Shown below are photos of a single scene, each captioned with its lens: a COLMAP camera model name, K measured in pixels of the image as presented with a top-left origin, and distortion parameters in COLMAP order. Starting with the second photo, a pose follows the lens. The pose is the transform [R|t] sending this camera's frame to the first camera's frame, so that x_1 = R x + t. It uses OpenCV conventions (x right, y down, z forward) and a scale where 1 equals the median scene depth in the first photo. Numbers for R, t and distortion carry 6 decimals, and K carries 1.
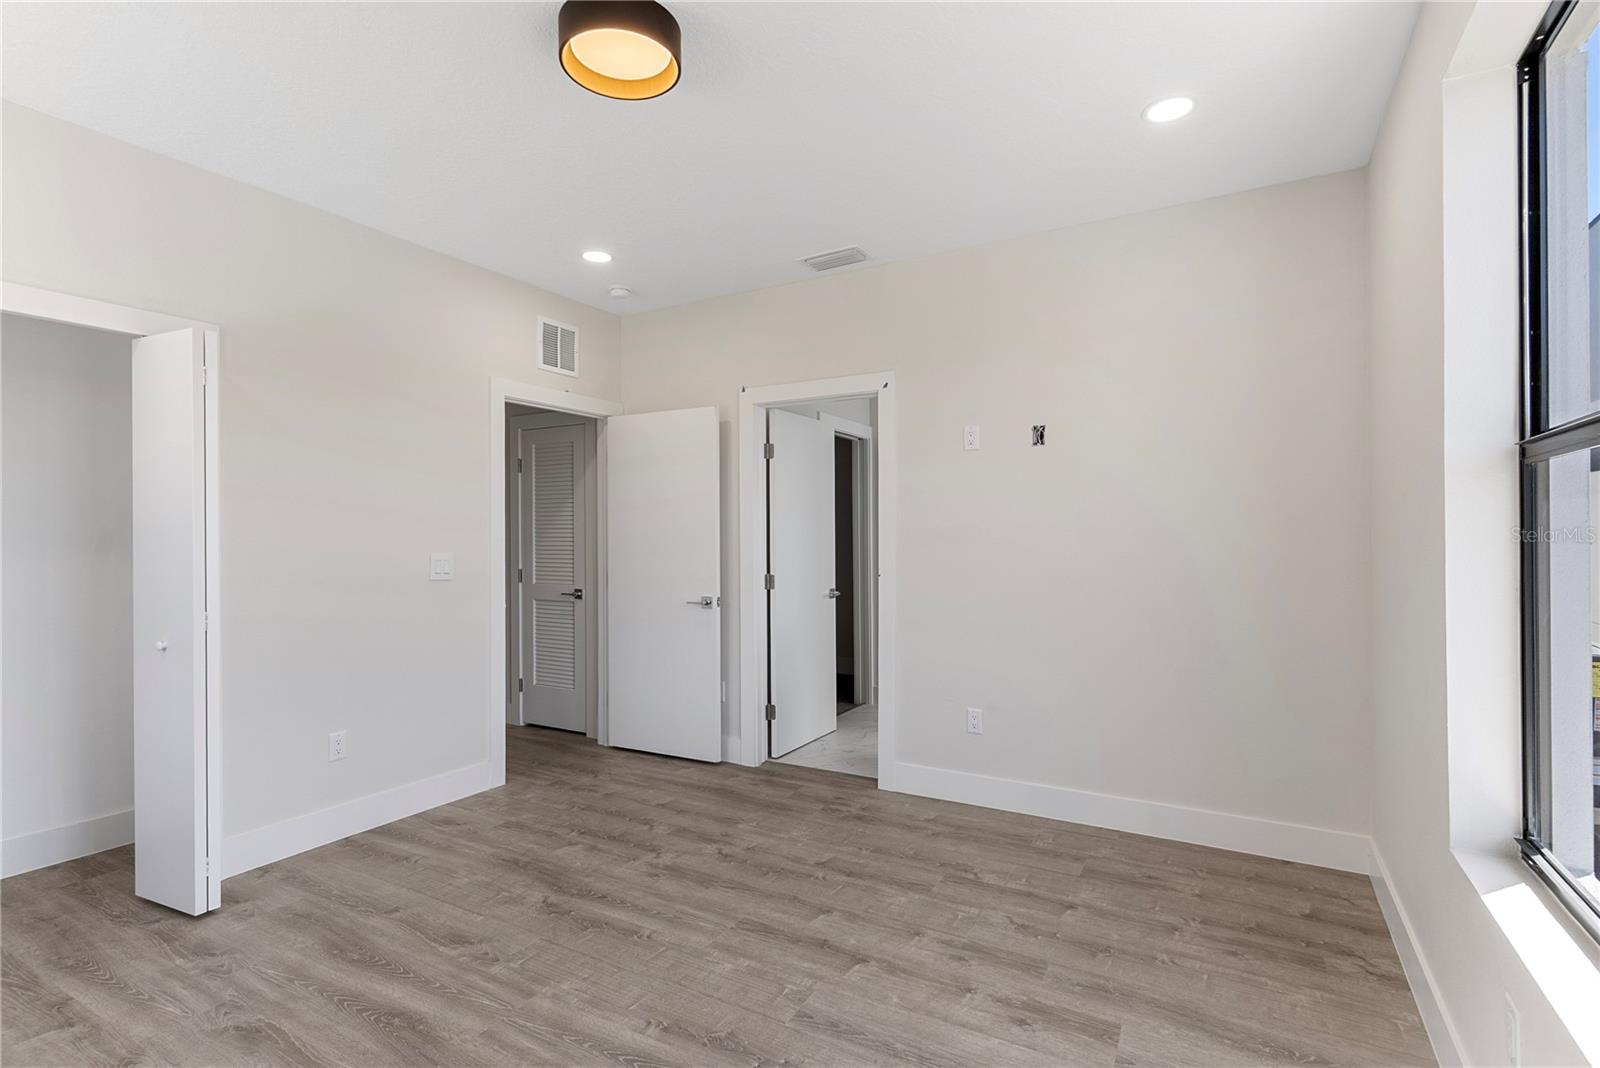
lens RADIAL K [[768.6, 0, 794.9], [0, 768.6, 535.1], [0, 0, 1]] dist [0.004132, -0.000929]
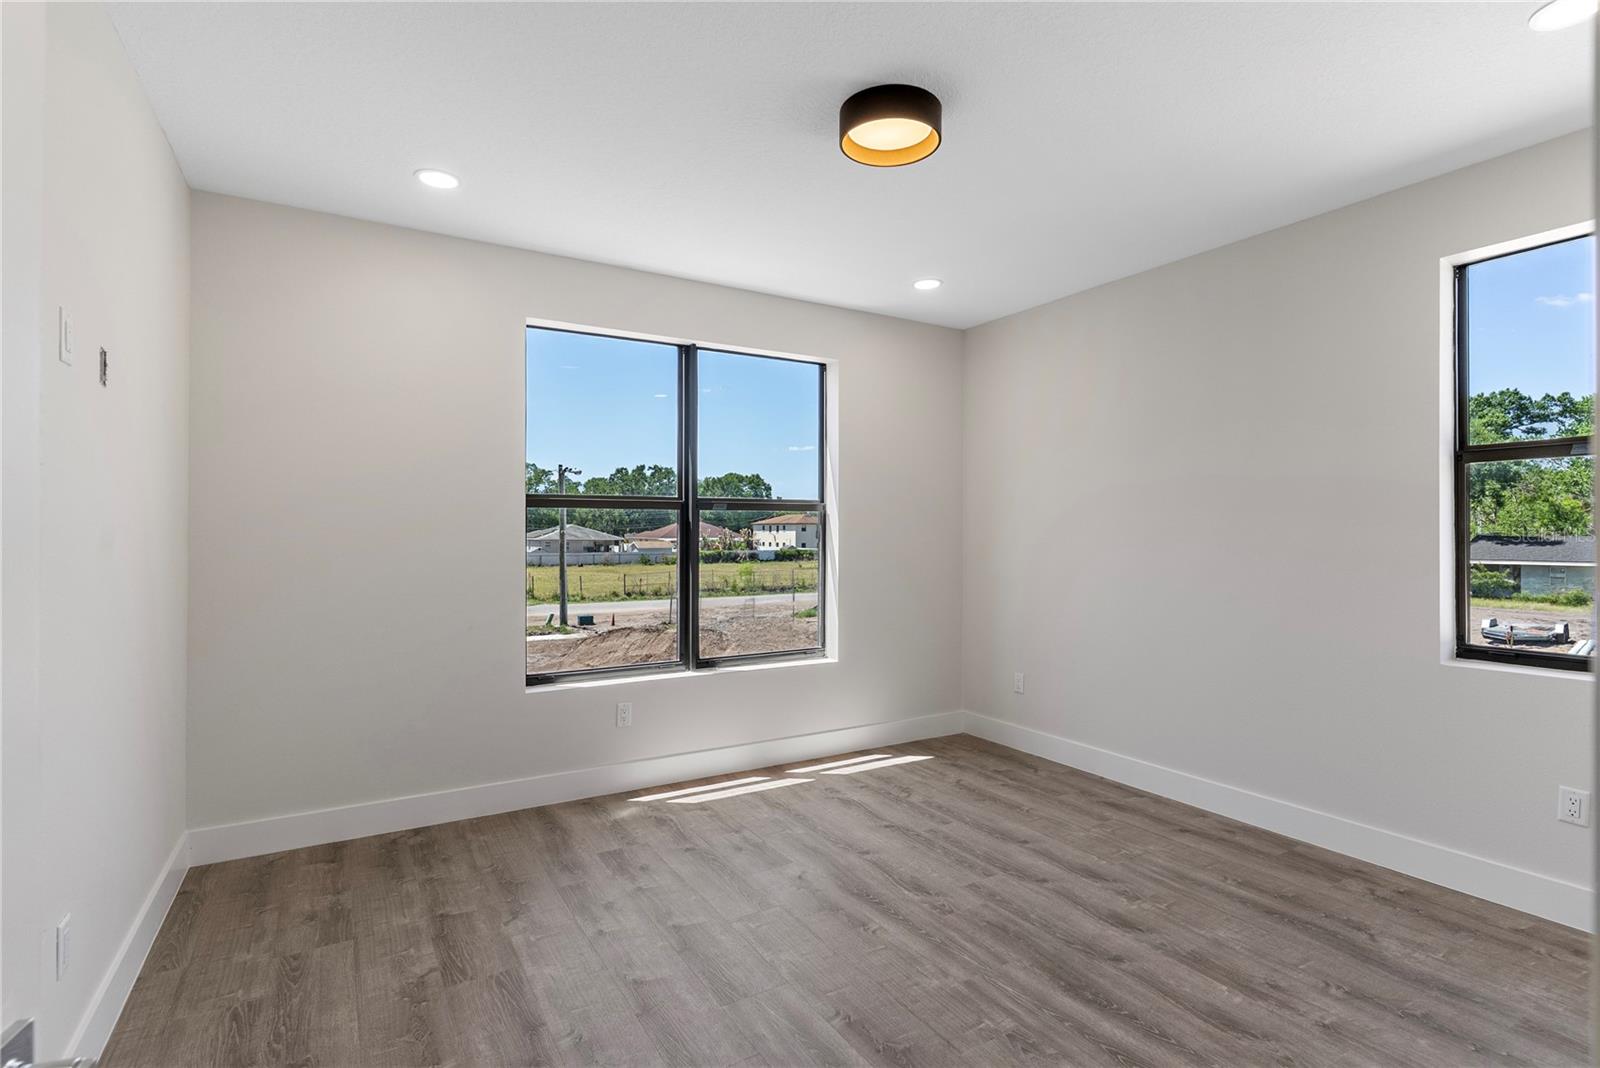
lens RADIAL K [[768.6, 0, 809.7], [0, 768.6, 535.6], [0, 0, 1]] dist [0.004132, -0.000929]
pose [[-0.880000, 0.001230, 0.474971, -0.601940], [0.002793, 0.999993, 0.002586, -0.010181], [-0.474965, 0.003602, -0.879998, 1.867202]]
